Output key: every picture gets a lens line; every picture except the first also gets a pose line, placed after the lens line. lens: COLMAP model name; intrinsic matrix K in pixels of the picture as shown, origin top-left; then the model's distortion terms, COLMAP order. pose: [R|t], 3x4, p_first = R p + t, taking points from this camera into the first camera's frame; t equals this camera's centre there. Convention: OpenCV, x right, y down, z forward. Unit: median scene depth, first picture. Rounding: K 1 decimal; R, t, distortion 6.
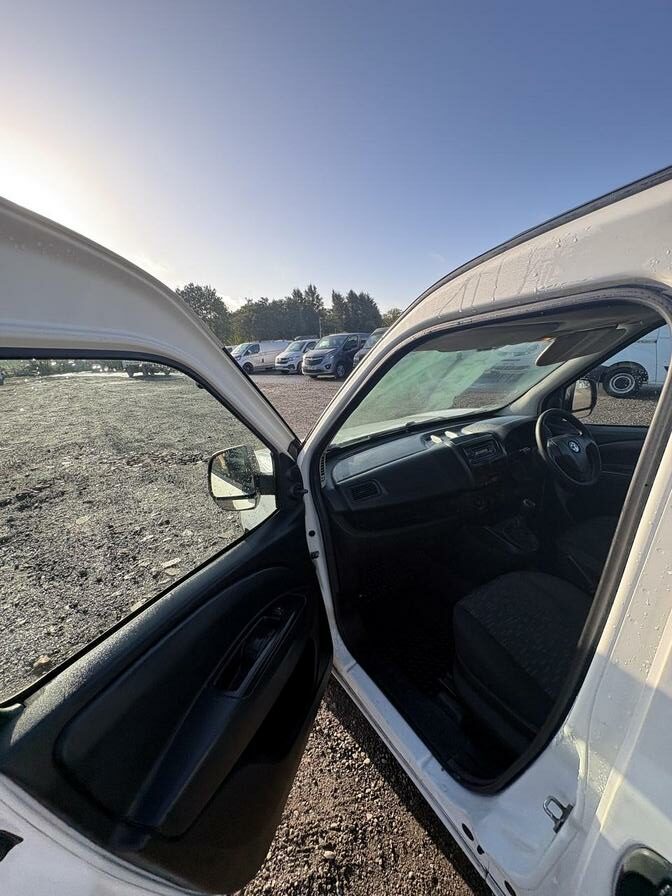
lens RADIAL K [[355.3, 0, 336.0], [0, 355.3, 445.6], [0, 0, 1]] dist [0.000805, 0.000042]
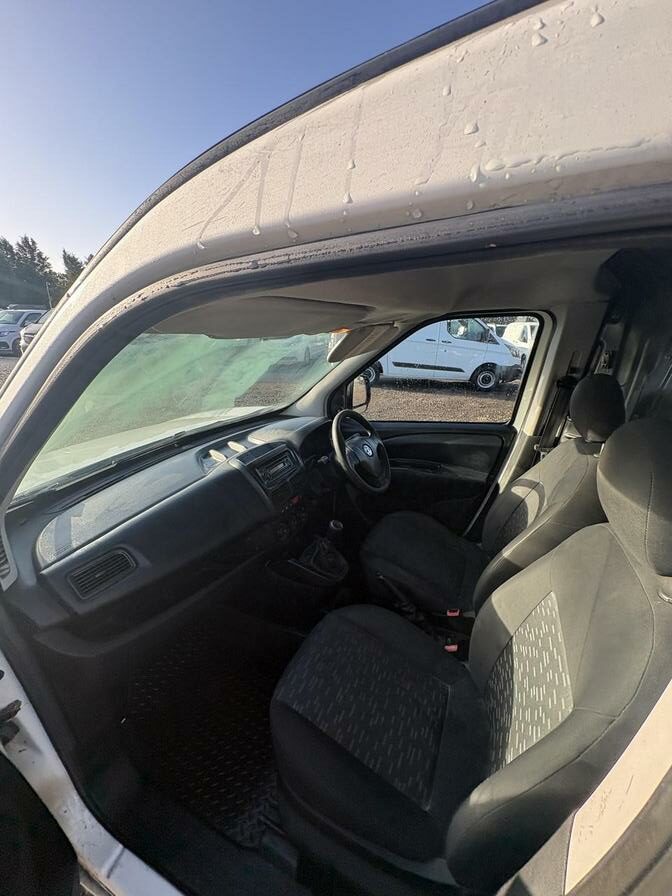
lens RADIAL K [[355.3, 0, 336.0], [0, 355.3, 445.6], [0, 0, 1]] dist [0.000805, 0.000042]
pose [[0.821989, -0.103649, 0.559991, 0.075182], [0.084442, 0.994612, 0.060144, -0.068223], [-0.563208, -0.002152, 0.826312, 0.260413]]
